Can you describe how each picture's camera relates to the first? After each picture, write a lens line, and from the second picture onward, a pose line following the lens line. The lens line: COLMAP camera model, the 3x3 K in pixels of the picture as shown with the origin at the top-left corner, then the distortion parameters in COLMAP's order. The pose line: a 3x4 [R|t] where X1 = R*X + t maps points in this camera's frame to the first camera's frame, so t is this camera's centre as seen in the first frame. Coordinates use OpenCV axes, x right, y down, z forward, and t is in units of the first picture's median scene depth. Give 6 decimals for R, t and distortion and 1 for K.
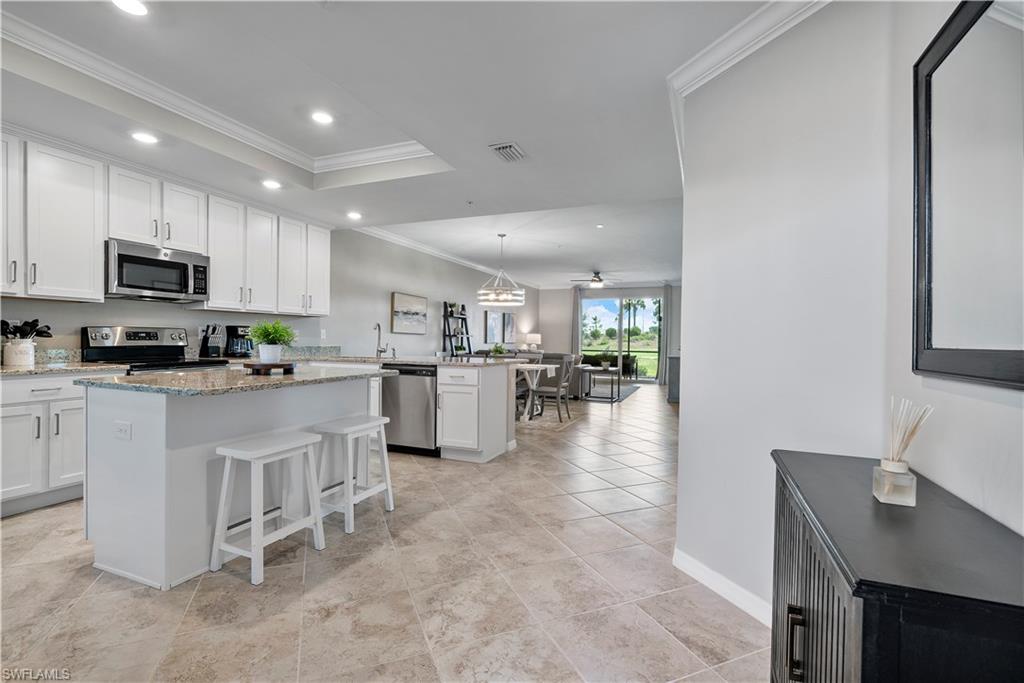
lens RADIAL K [[466.7, 0, 512.6], [0, 466.7, 346.6], [0, 0, 1]] dist [-0.000318, 0.001354]
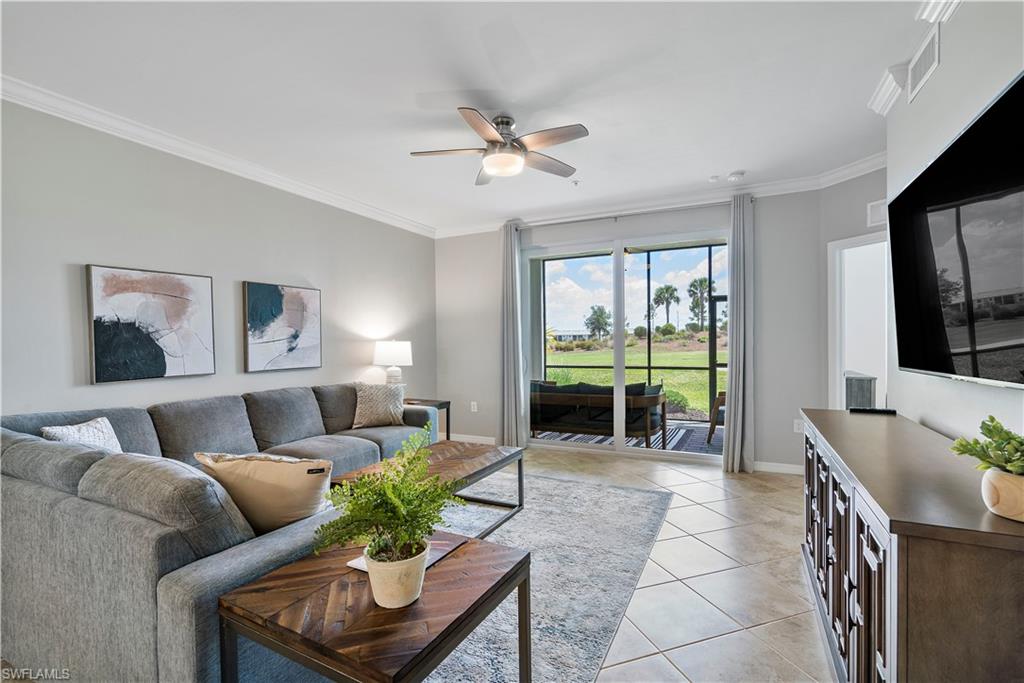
lens RADIAL K [[468.7, 0, 512.0], [0, 468.7, 348.8], [0, 0, 1]] dist [-0.000469, -0.000171]
pose [[0.997296, -0.025228, -0.069028, 0.275197], [0.025189, 0.999682, -0.001422, -0.028037], [0.069042, -0.000320, 0.997614, 0.979536]]
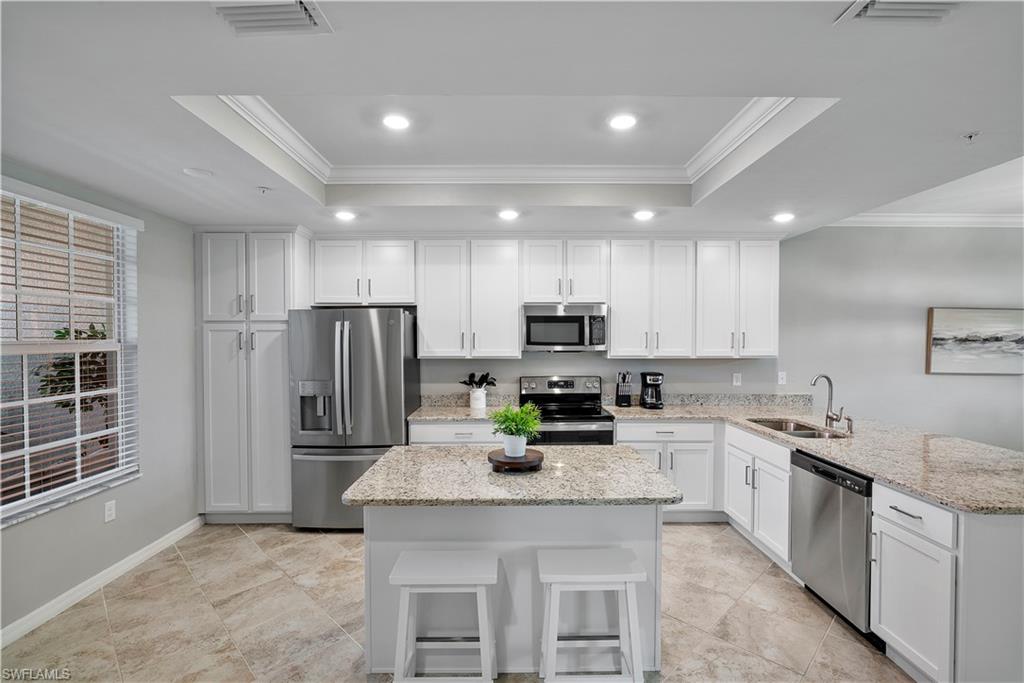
lens RADIAL K [[468.0, 0, 514.5], [0, 468.0, 345.5], [0, 0, 1]] dist [-0.004755, -0.000058]
pose [[0.384576, 0.002623, -0.923090, 0.091182], [-0.009323, 0.999956, -0.001043, -0.056040], [0.923046, 0.009007, 0.384583, 0.237479]]
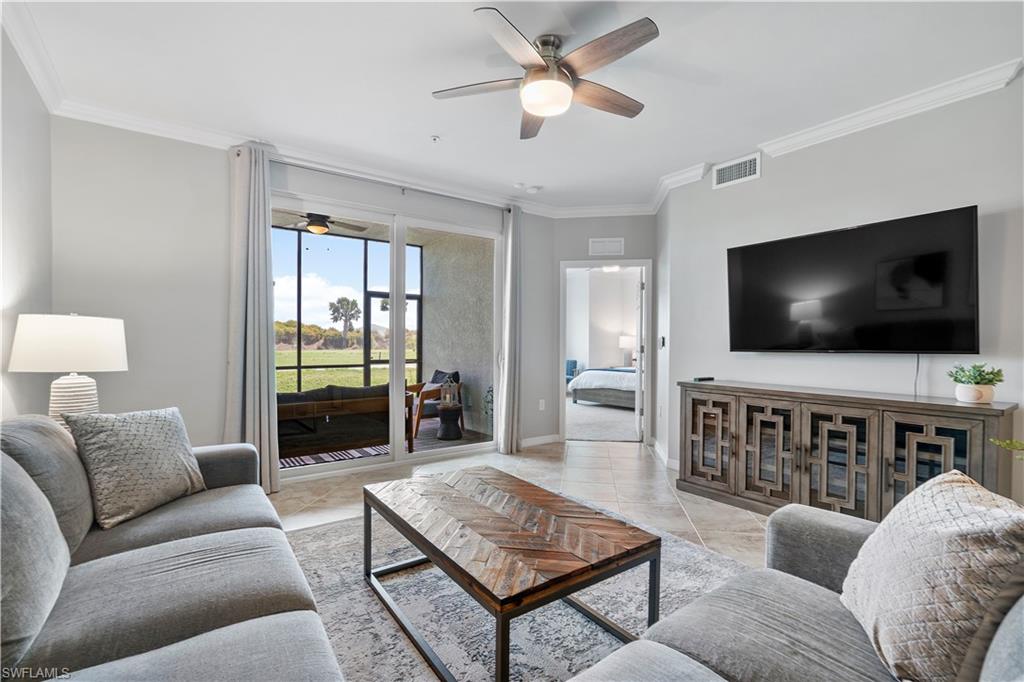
lens RADIAL K [[468.0, 0, 514.5], [0, 468.0, 345.0], [0, 0, 1]] dist [-0.004755, -0.000058]
pose [[0.534885, -0.017718, 0.844739, -0.021842], [0.015697, 0.999816, 0.011031, -0.025067], [-0.844779, 0.007359, 0.535065, 1.222911]]
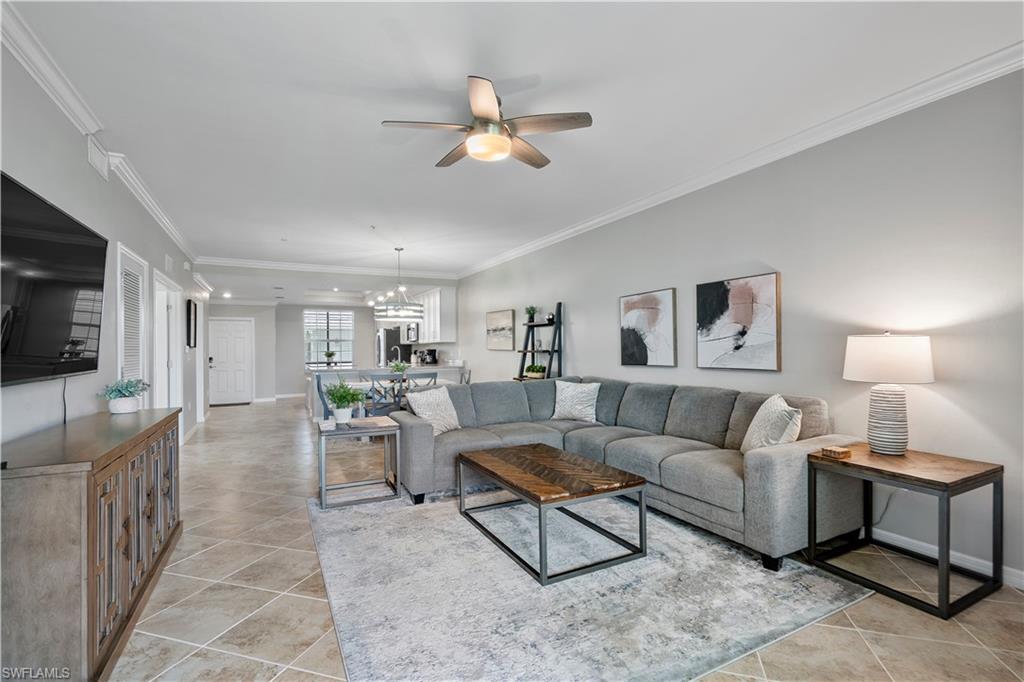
lens RADIAL K [[466.7, 0, 512.6], [0, 466.7, 346.1], [0, 0, 1]] dist [-0.000318, 0.001354]
pose [[-0.648308, -0.008088, -0.761335, 0.499918], [-0.009459, 0.999952, -0.002568, -0.032374], [0.761319, 0.005537, -0.648354, 1.611309]]
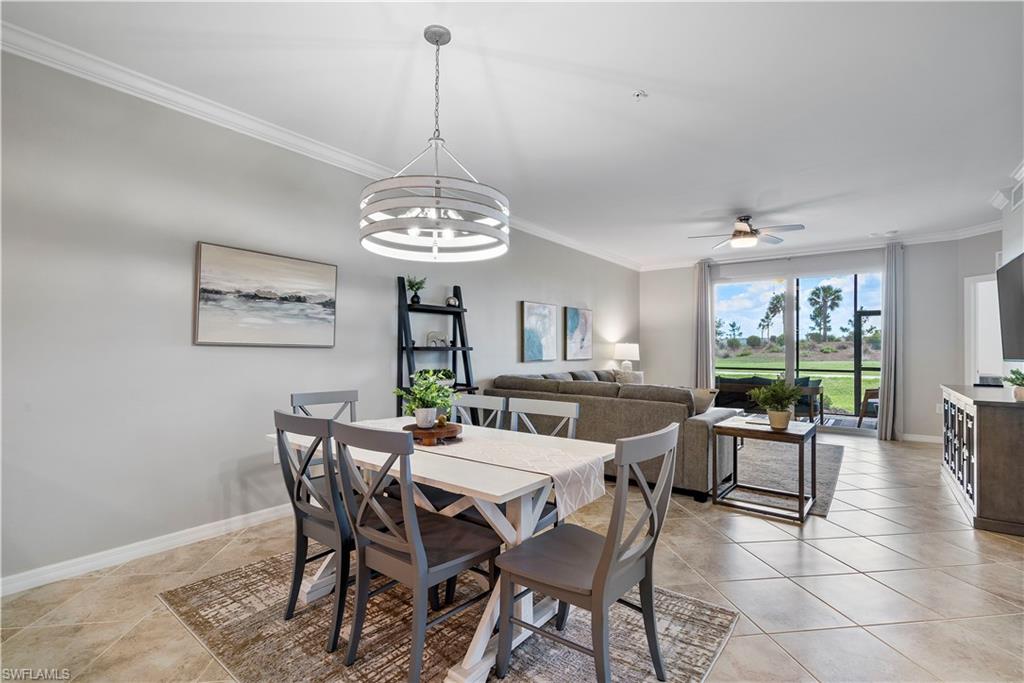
lens RADIAL K [[466.7, 0, 512.6], [0, 466.7, 346.6], [0, 0, 1]] dist [-0.000318, 0.001354]
pose [[0.965141, -0.011321, -0.261485, 0.096387], [0.004975, 0.999677, -0.024919, -0.015036], [0.261682, 0.022749, 0.964886, 0.629396]]
